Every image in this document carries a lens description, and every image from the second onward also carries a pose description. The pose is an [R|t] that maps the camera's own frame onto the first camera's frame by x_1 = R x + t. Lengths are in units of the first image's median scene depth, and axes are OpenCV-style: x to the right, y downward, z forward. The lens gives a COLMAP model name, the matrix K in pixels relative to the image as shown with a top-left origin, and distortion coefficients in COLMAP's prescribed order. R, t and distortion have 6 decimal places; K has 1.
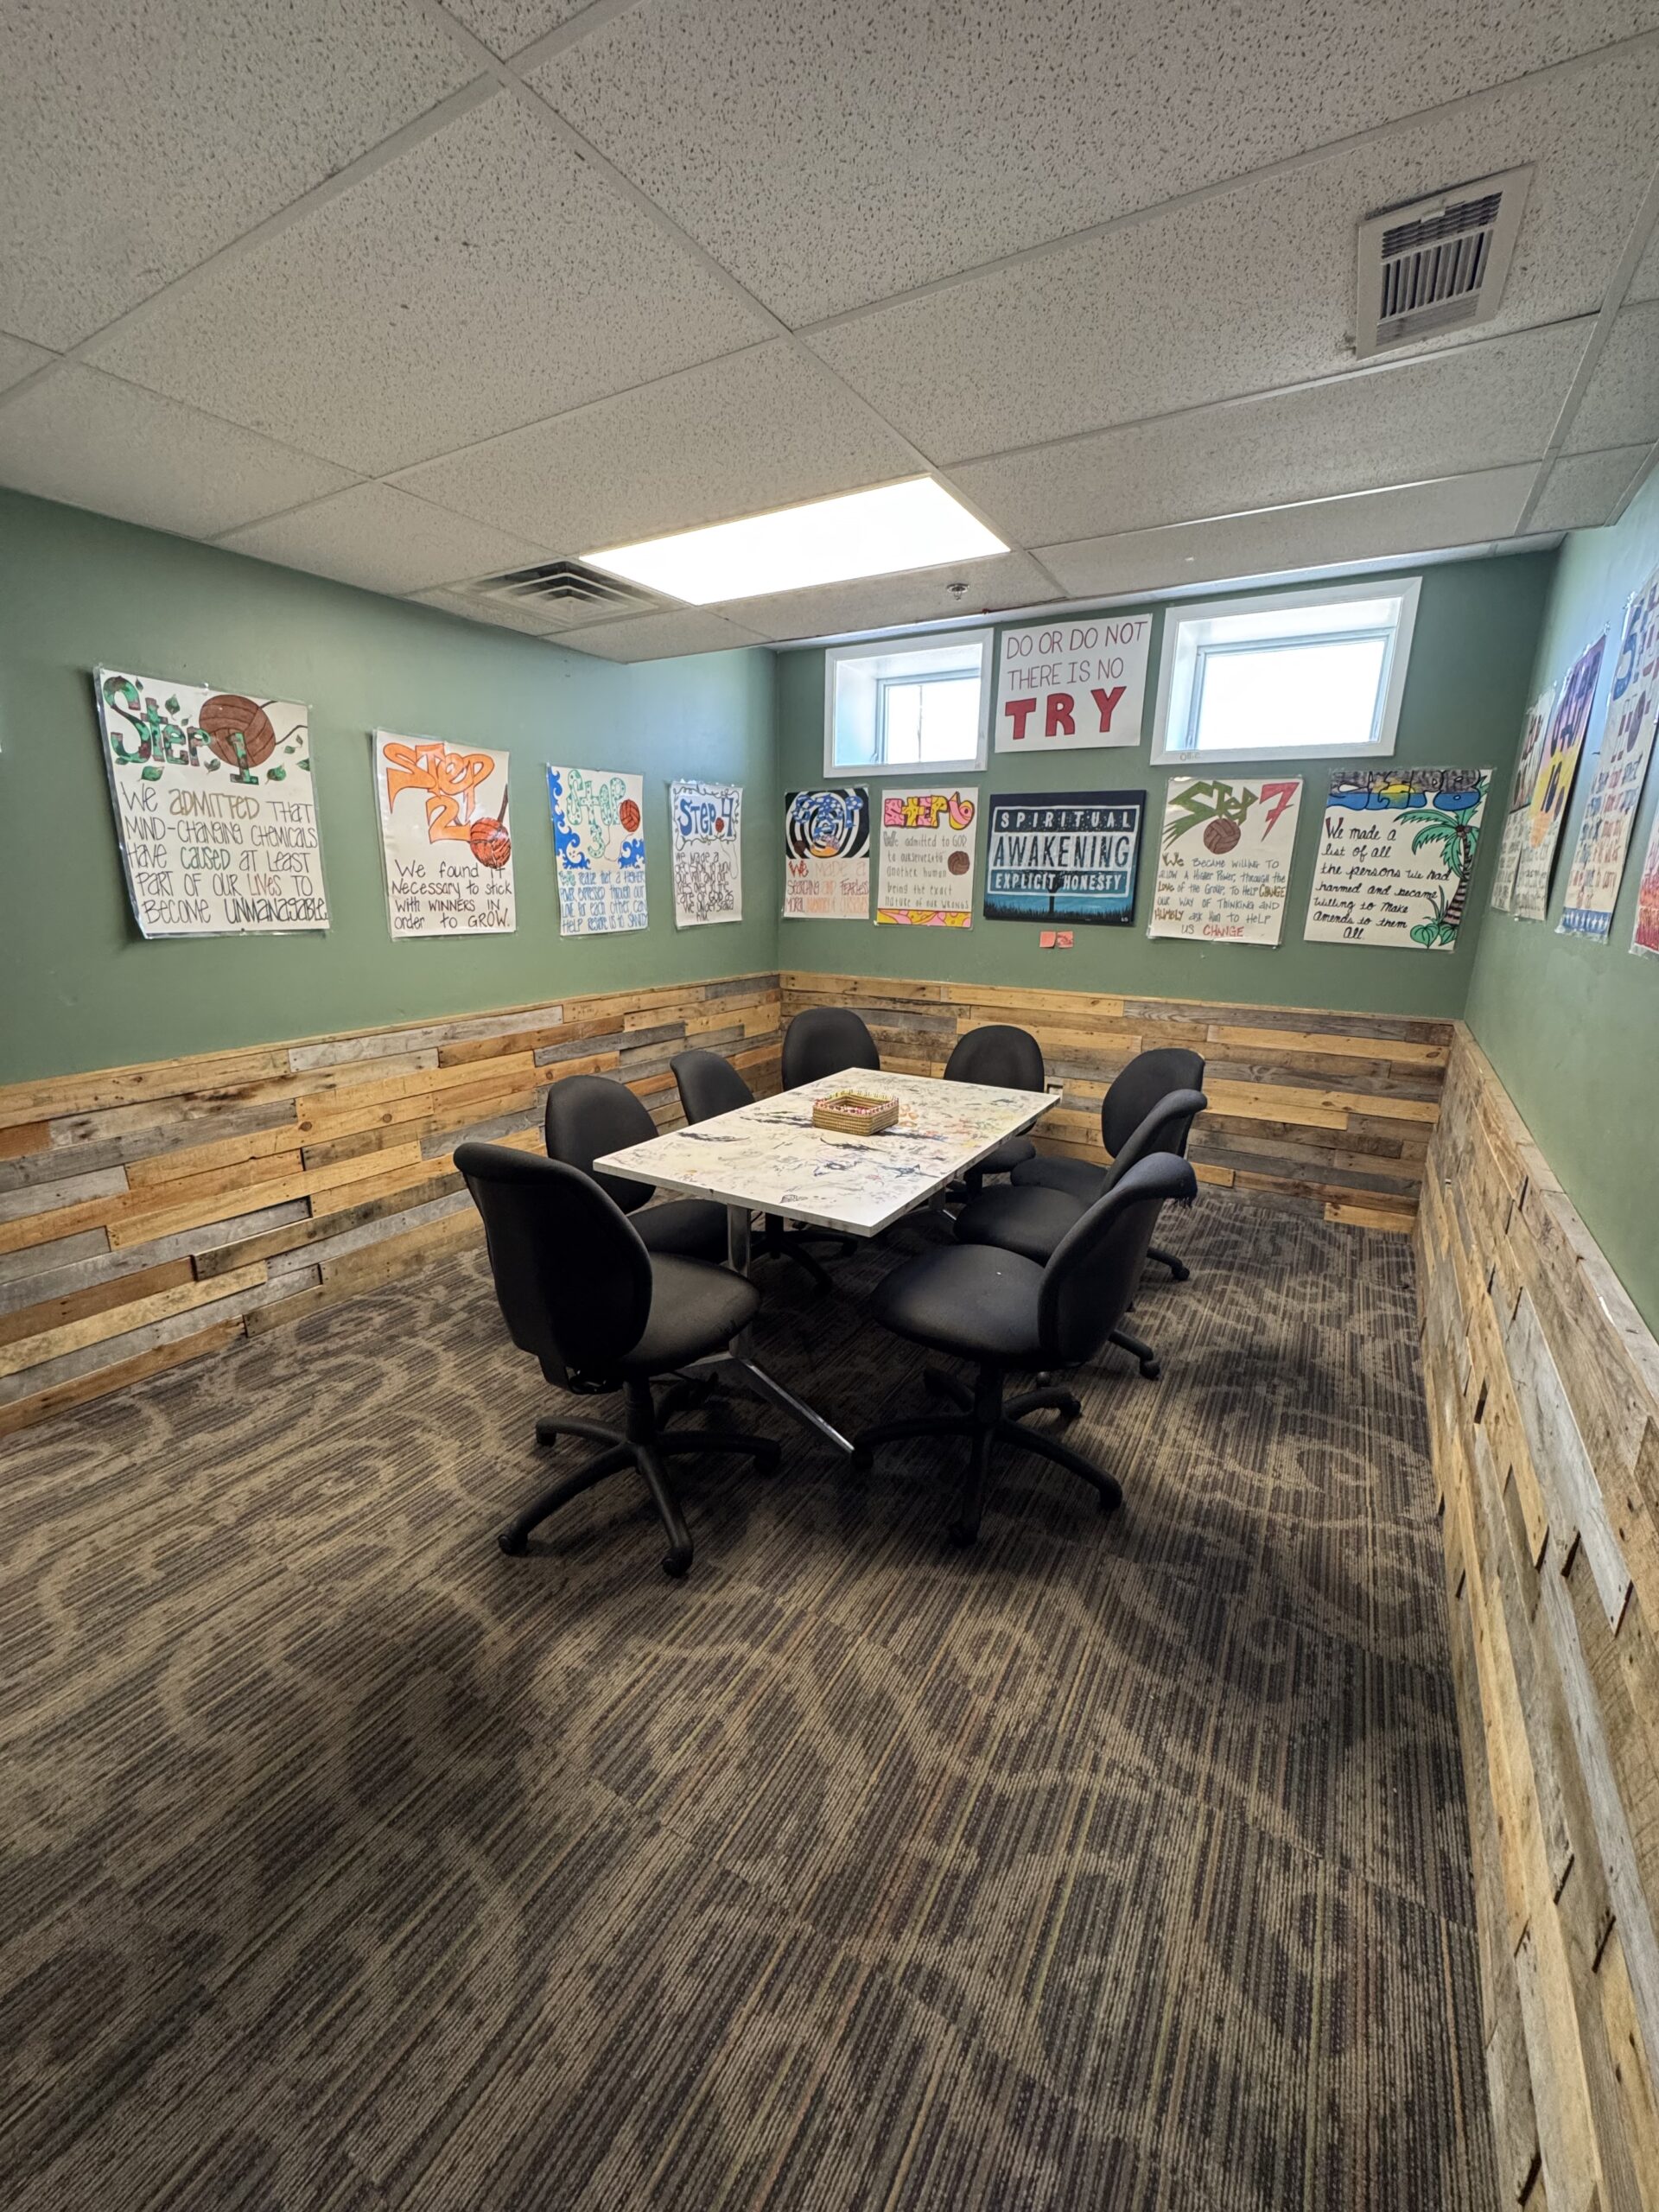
lens RADIAL K [[879.6, 0, 825.9], [0, 879.6, 1101.3], [0, 0, 1]] dist [-0.001075, -0.000100]
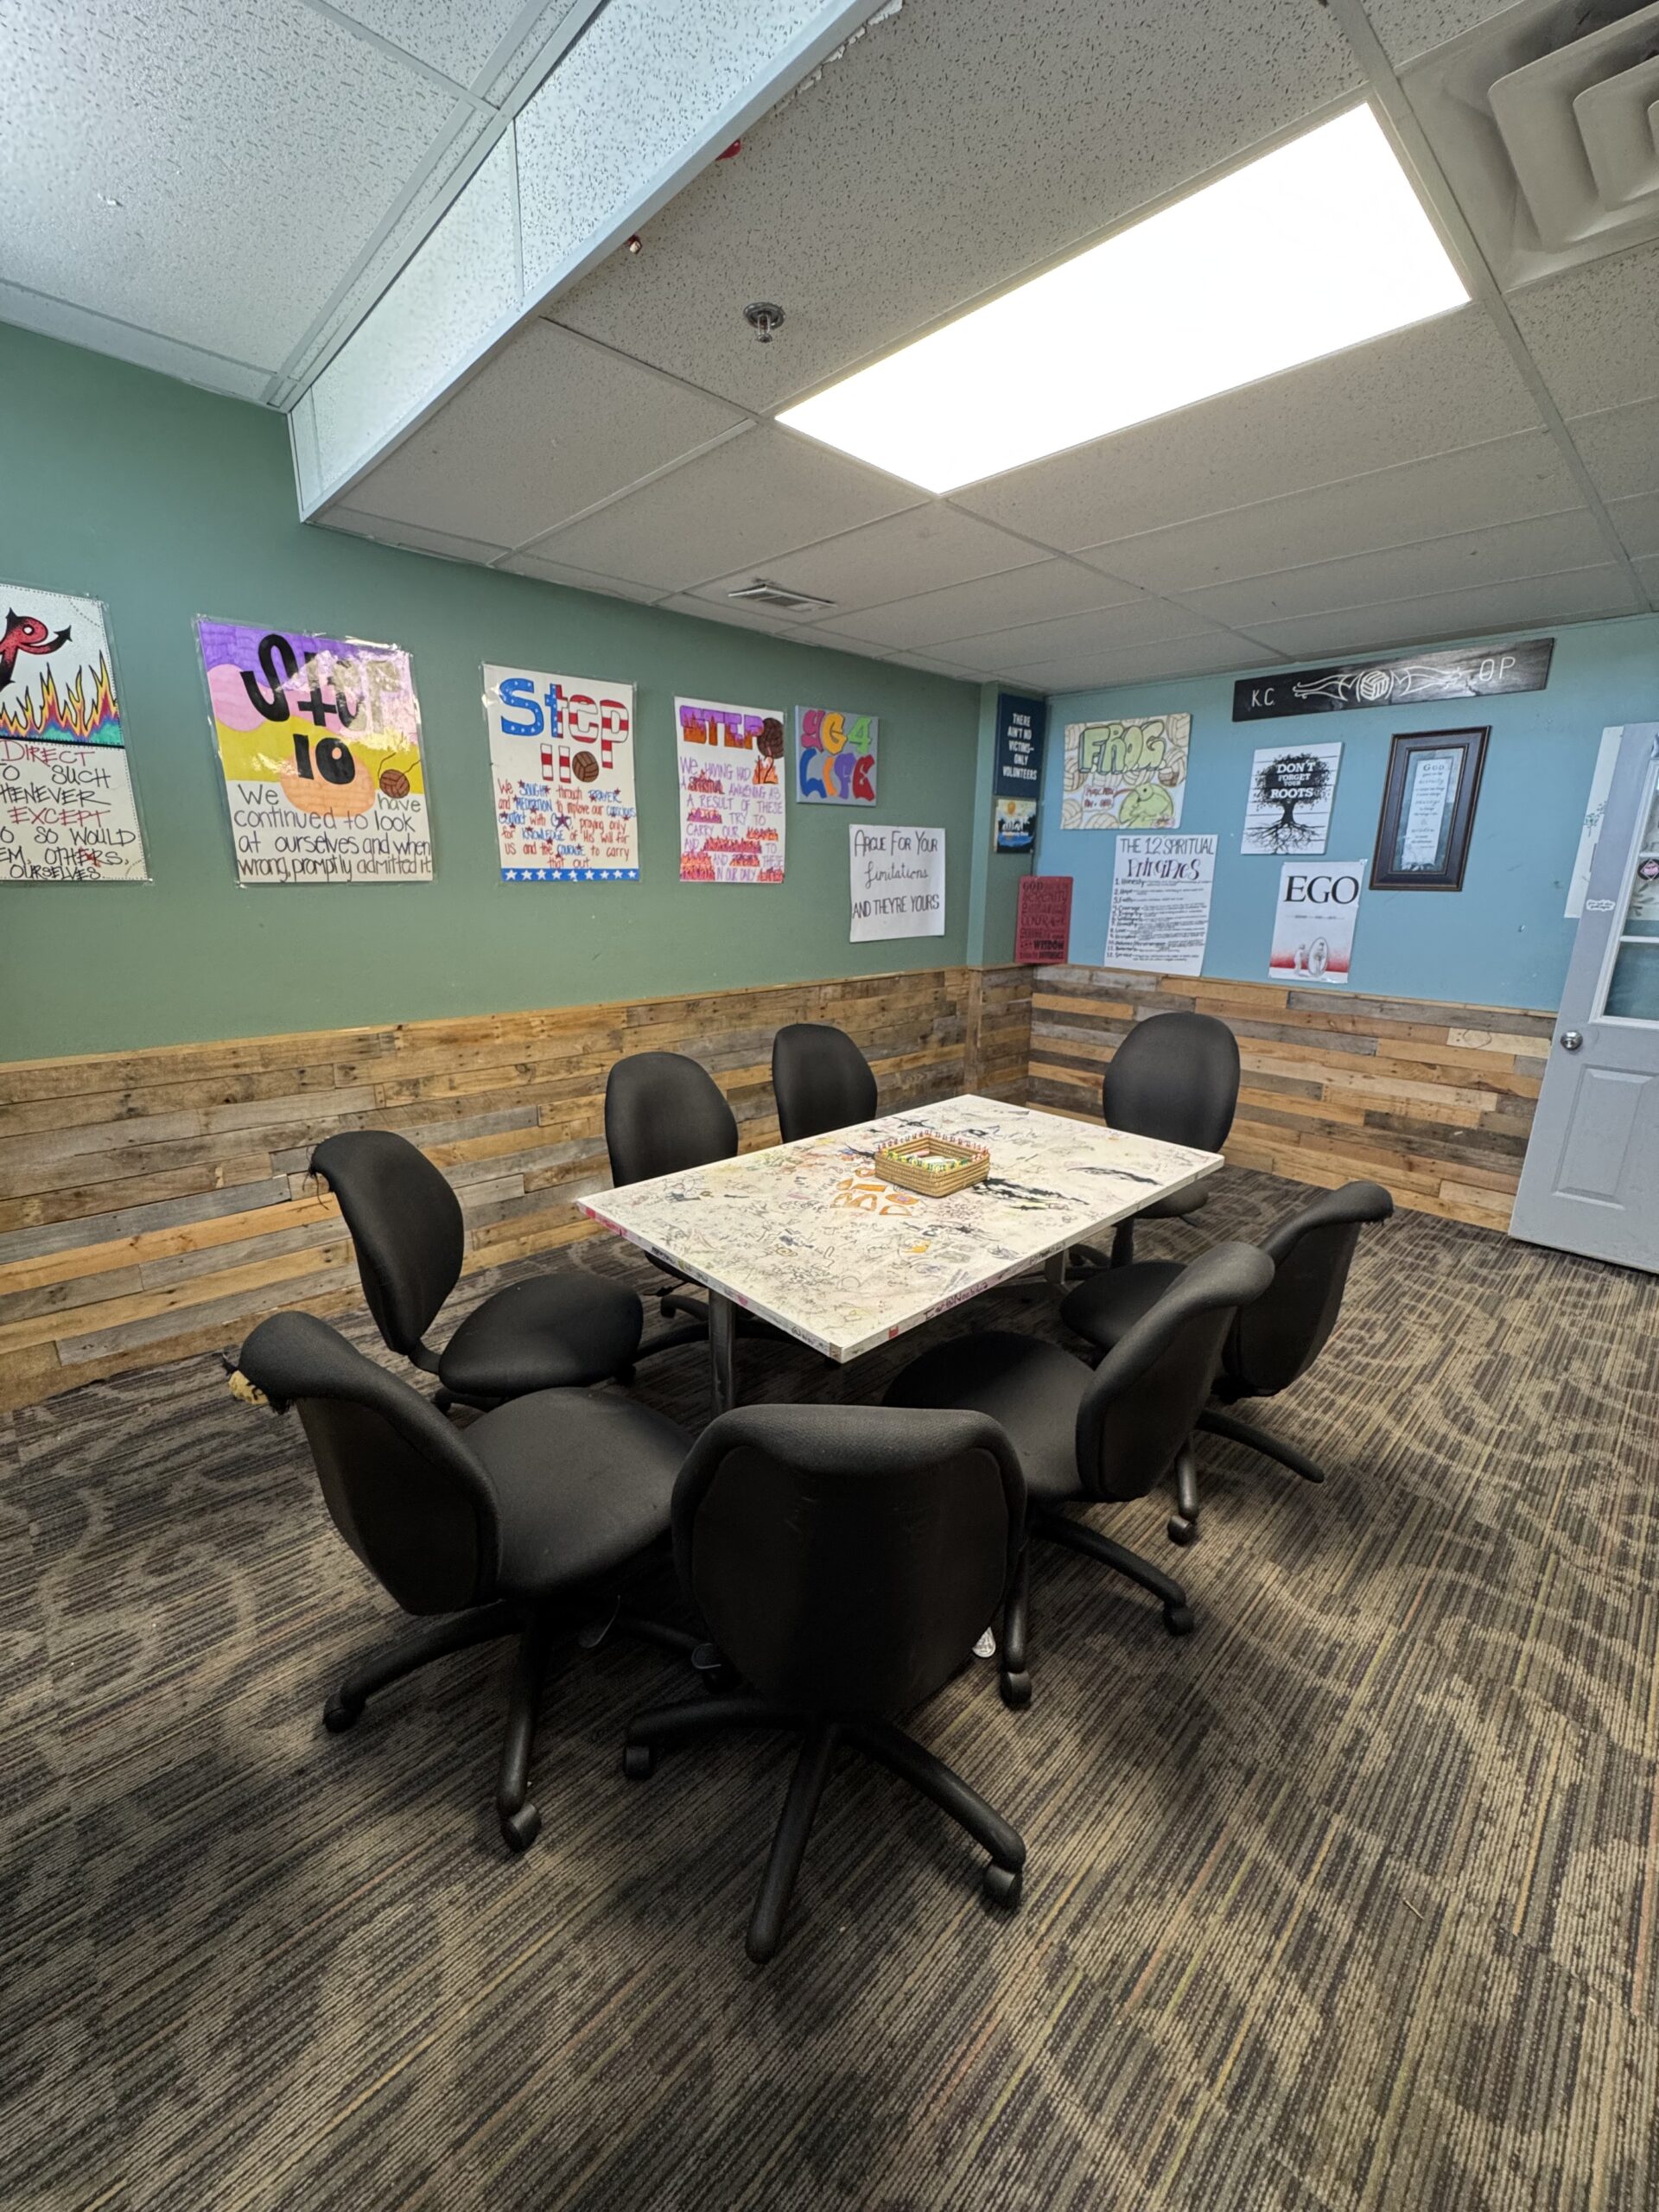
lens RADIAL K [[879.6, 0, 833.3], [0, 879.6, 1103.0], [0, 0, 1]] dist [-0.001075, -0.000100]
pose [[-0.966197, -0.093210, 0.240366, -0.067316], [0.037924, 0.870822, 0.490134, -0.446835], [-0.255001, 0.482682, -0.837850, 1.759499]]
